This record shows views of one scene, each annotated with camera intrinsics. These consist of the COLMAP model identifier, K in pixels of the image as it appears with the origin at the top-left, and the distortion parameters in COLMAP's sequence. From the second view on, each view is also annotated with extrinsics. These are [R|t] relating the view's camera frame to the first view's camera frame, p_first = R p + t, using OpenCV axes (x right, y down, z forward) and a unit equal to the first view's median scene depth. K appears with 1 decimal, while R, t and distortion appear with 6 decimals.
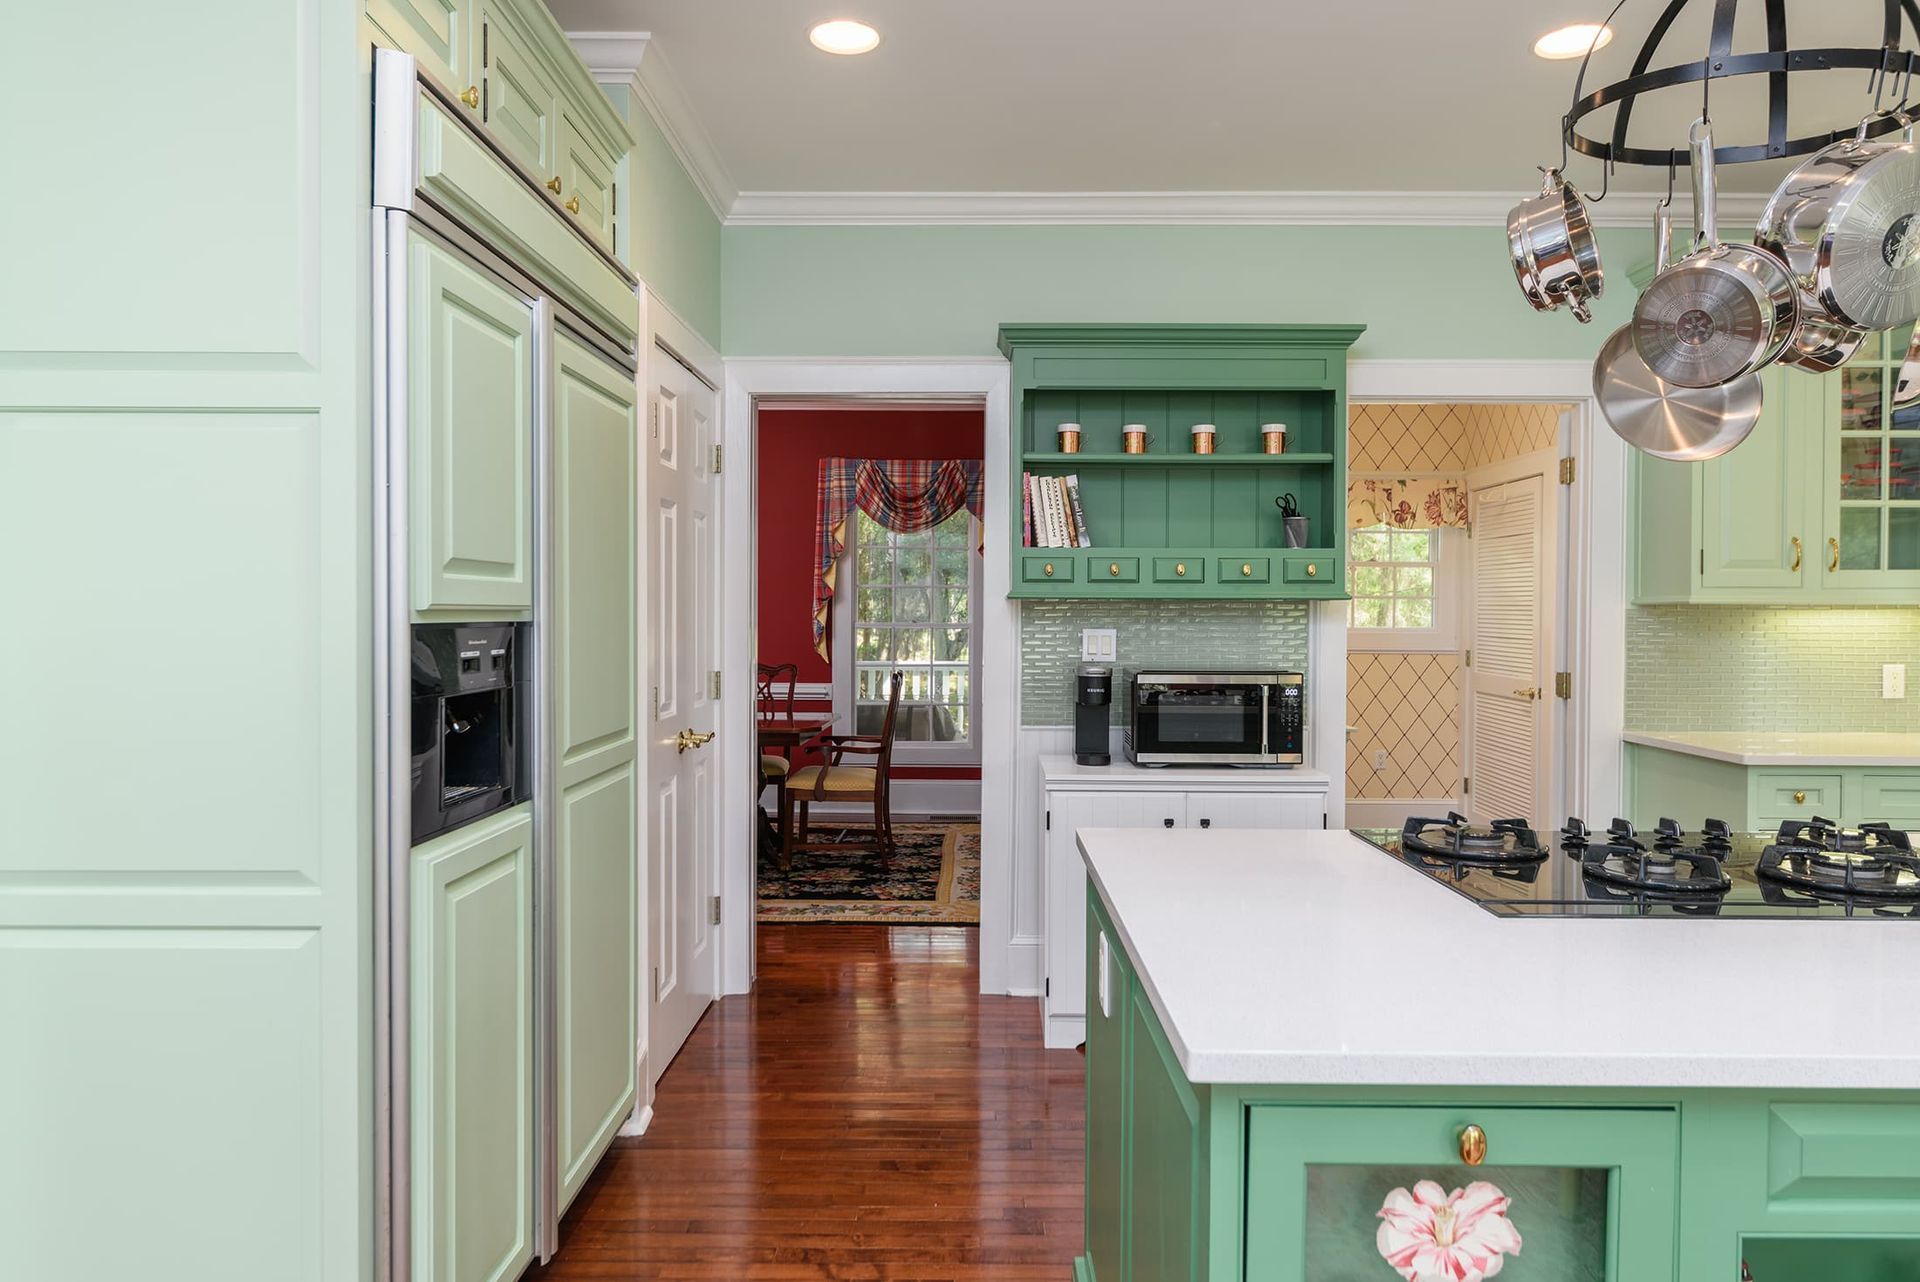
lens RADIAL K [[1207.7, 0, 956.8], [0, 1207.7, 638.5], [0, 0, 1]] dist [-0.004033, 0.006233]
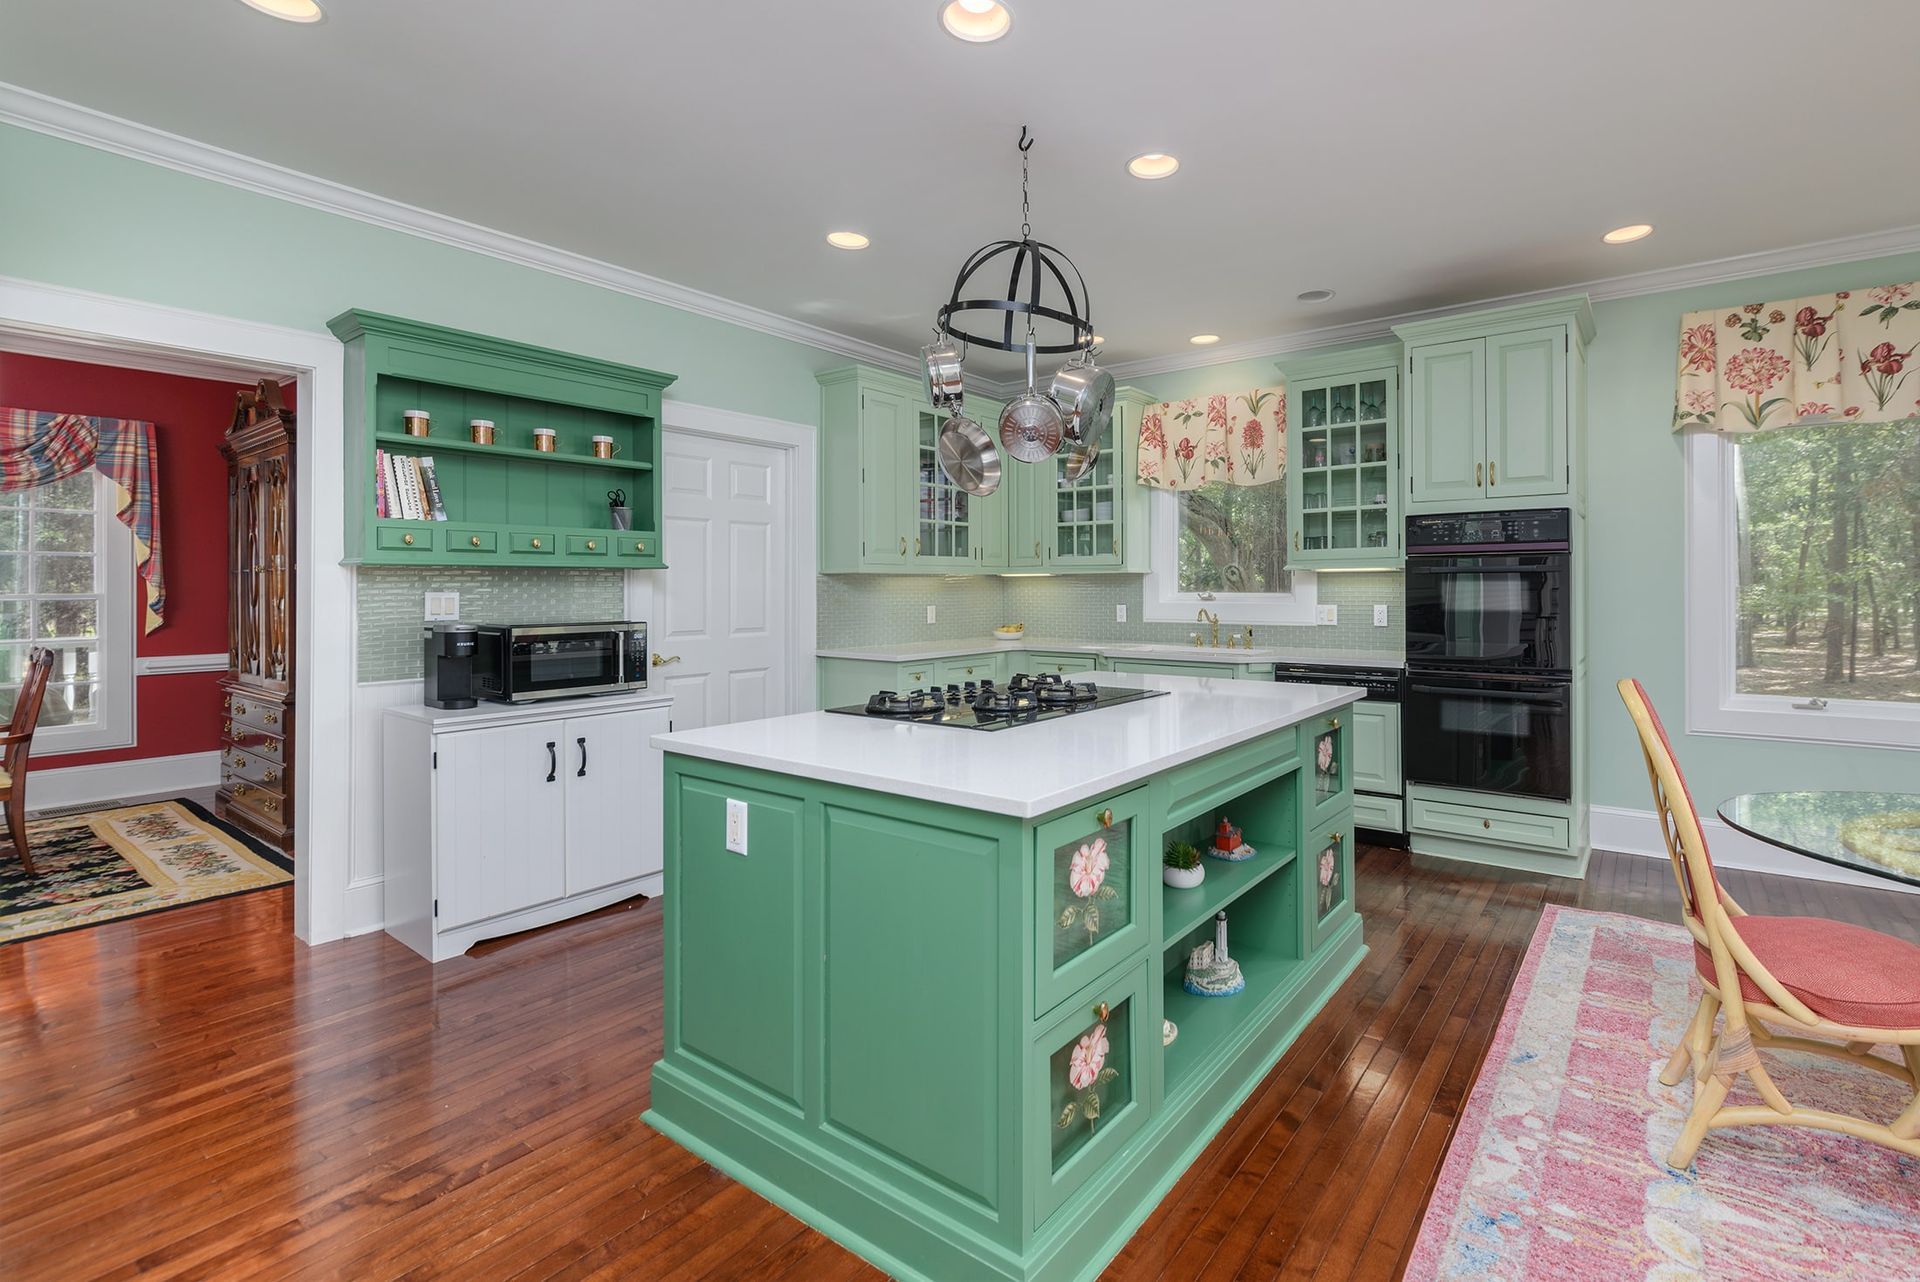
lens RADIAL K [[838.8, 0, 1079.1], [0, 838.8, 587.5], [0, 0, 1]] dist [0.000324, -0.000006]
pose [[0.574955, -0.007976, 0.818146, -0.197981], [0.021931, 0.999743, -0.005666, 0.005830], [-0.817891, 0.021201, 0.574982, 0.046635]]
